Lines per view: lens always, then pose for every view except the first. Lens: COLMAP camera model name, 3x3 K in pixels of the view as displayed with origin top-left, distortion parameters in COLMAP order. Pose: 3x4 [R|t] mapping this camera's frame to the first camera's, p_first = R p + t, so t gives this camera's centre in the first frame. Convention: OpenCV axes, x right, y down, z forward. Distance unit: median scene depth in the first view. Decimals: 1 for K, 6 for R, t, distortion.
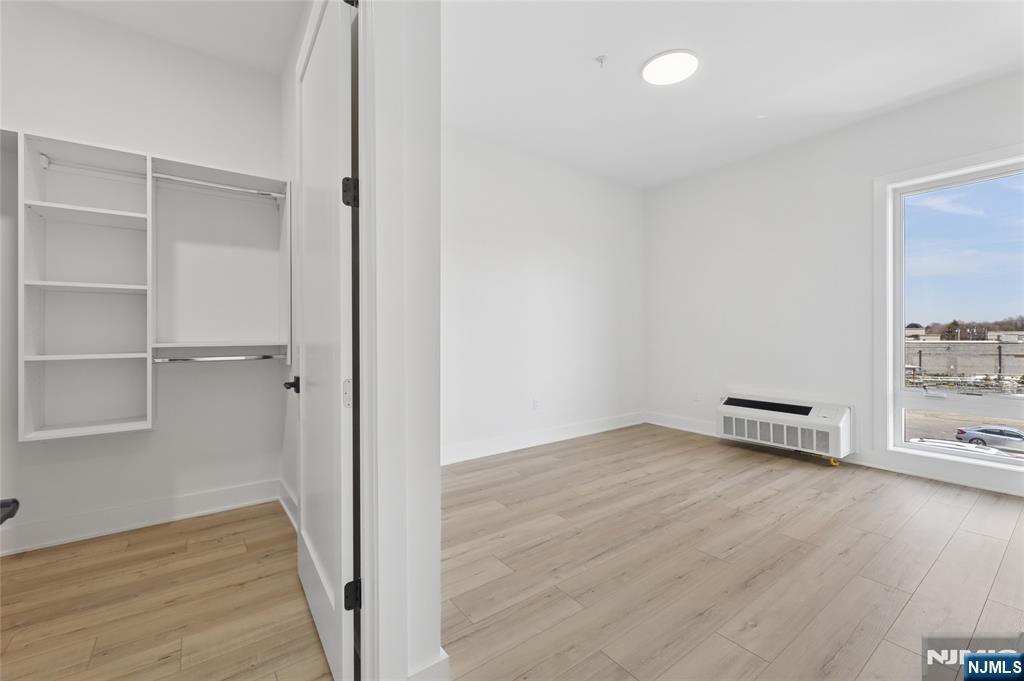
lens RADIAL K [[416.7, 0, 510.3], [0, 416.7, 333.1], [0, 0, 1]] dist [-0.000726, 0.000130]
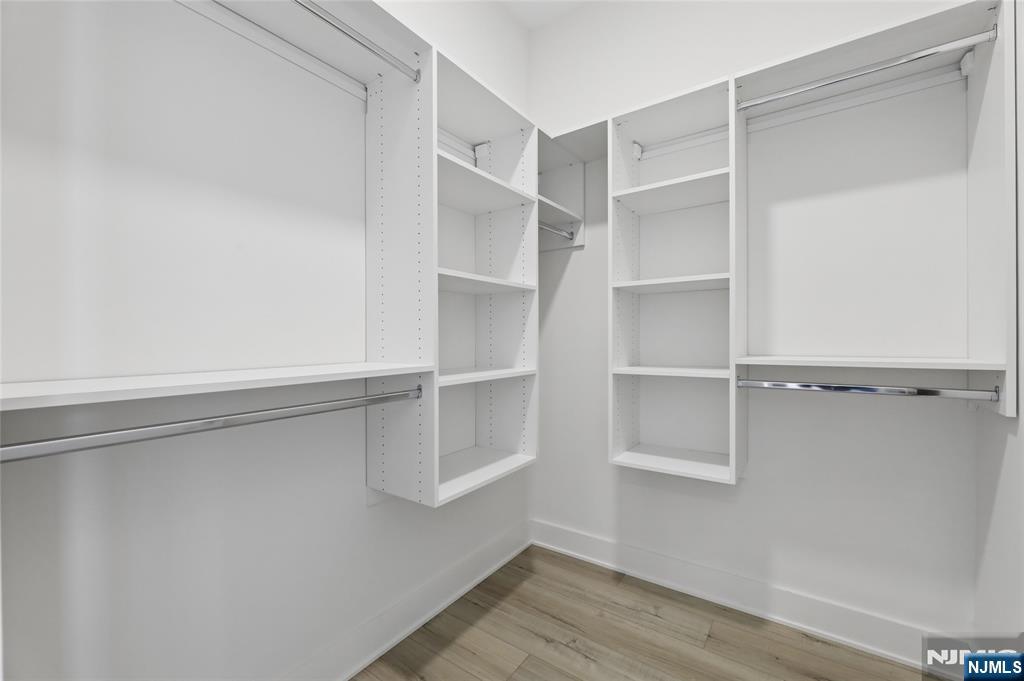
lens RADIAL K [[433.0, 0, 512.0], [0, 433.0, 340.5], [0, 0, 1]] dist [-0.001046, 0.000212]
pose [[0.314355, -0.019445, -0.949106, -0.304076], [-0.022363, 0.999361, -0.027881, 0.025521], [0.949042, 0.029989, 0.313719, 0.430473]]
